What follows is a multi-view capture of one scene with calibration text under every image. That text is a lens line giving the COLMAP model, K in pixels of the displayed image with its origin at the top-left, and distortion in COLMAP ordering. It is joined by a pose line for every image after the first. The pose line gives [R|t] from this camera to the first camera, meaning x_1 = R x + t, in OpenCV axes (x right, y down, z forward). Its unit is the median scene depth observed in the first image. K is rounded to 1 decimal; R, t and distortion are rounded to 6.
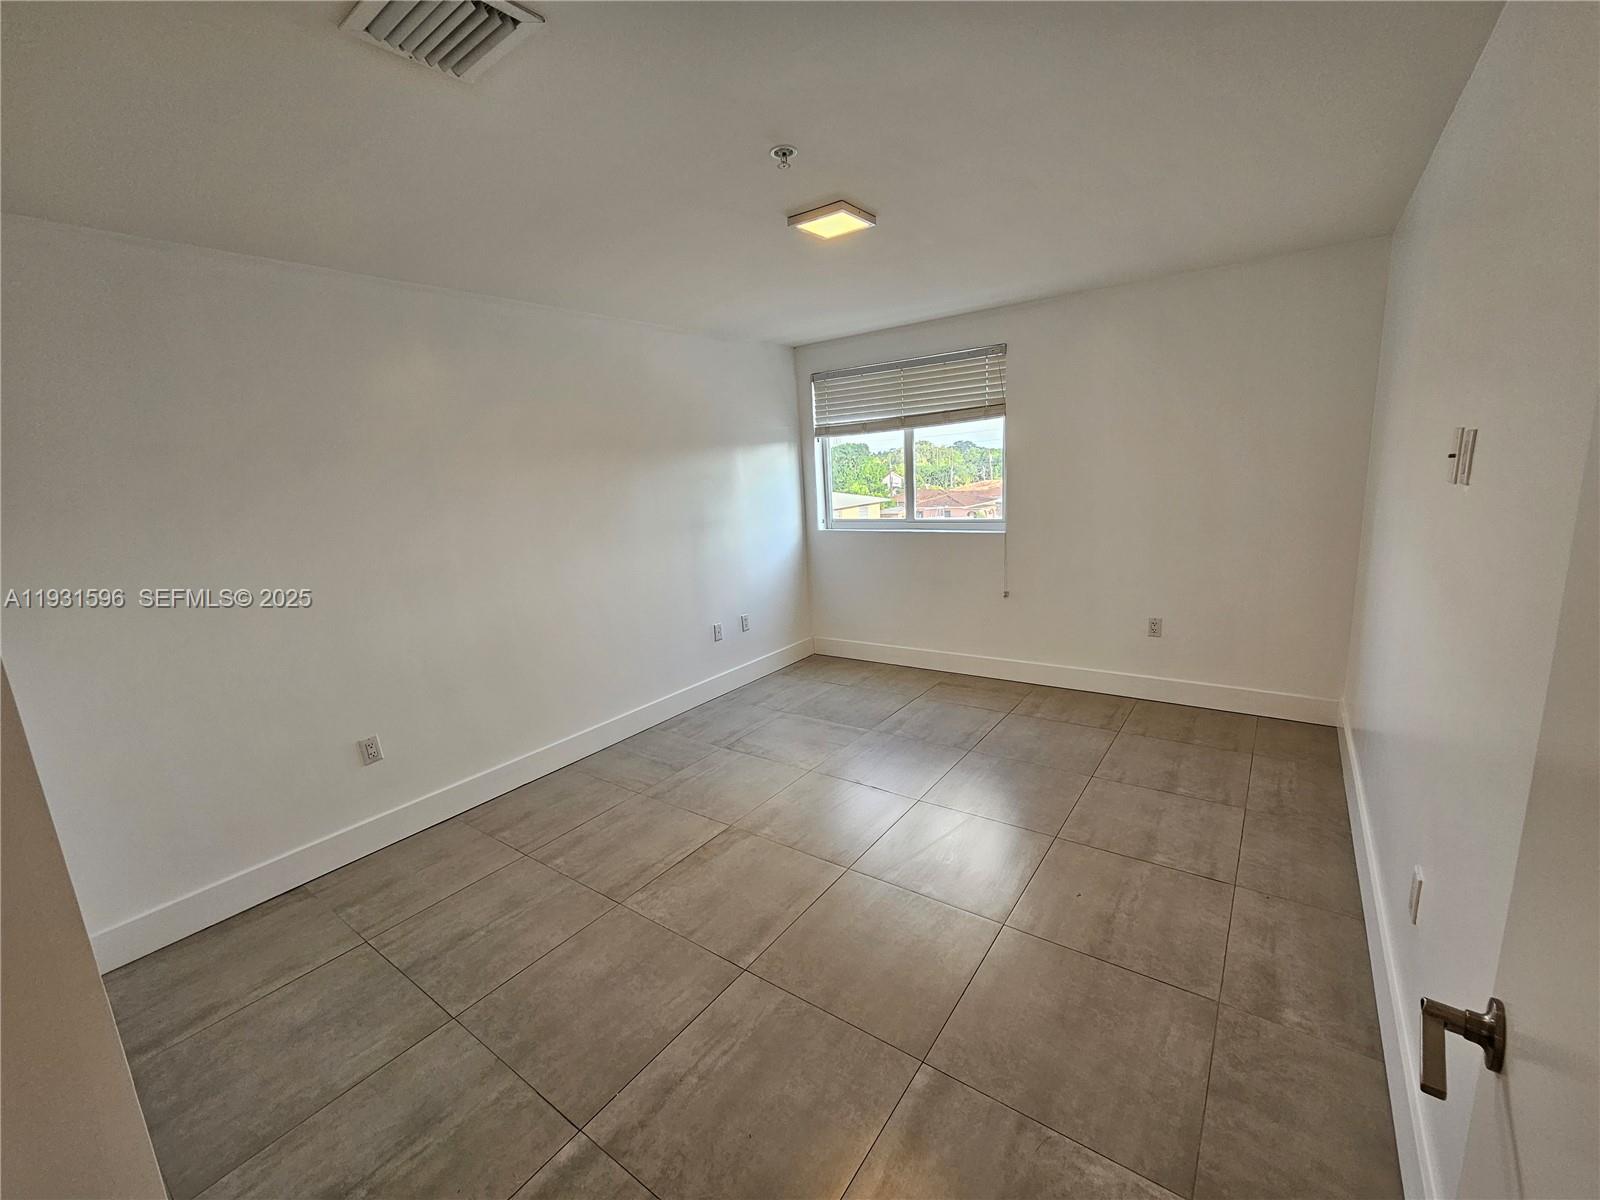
lens RADIAL K [[646.0, 0, 800.0], [0, 646.0, 600.0], [0, 0, 1]] dist [0.000992, 0.000001]
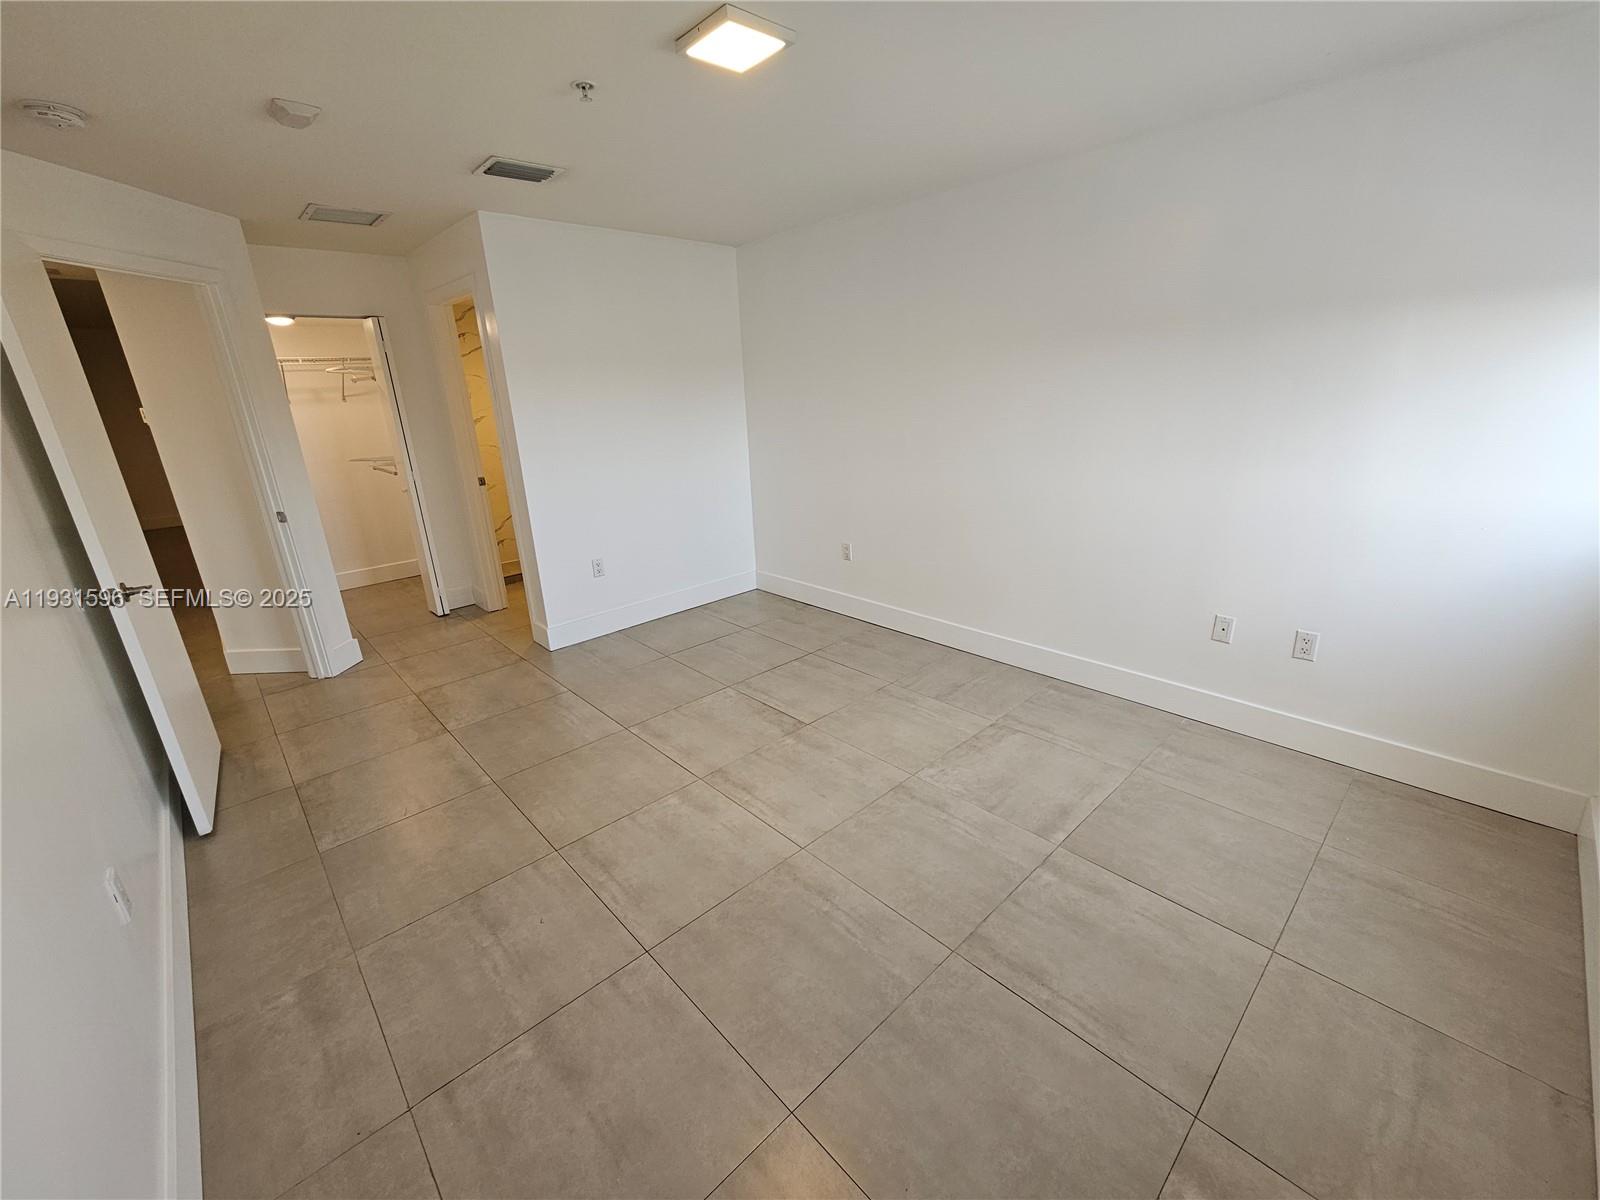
lens RADIAL K [[664.5, 0, 814.2], [0, 664.5, 593.8], [0, 0, 1]] dist [0.001541, -0.000133]
pose [[-0.166557, 0.360677, -0.917699, 0.836949], [-0.151043, 0.910382, 0.385215, -0.274530], [0.974394, 0.202772, -0.097153, 1.100915]]
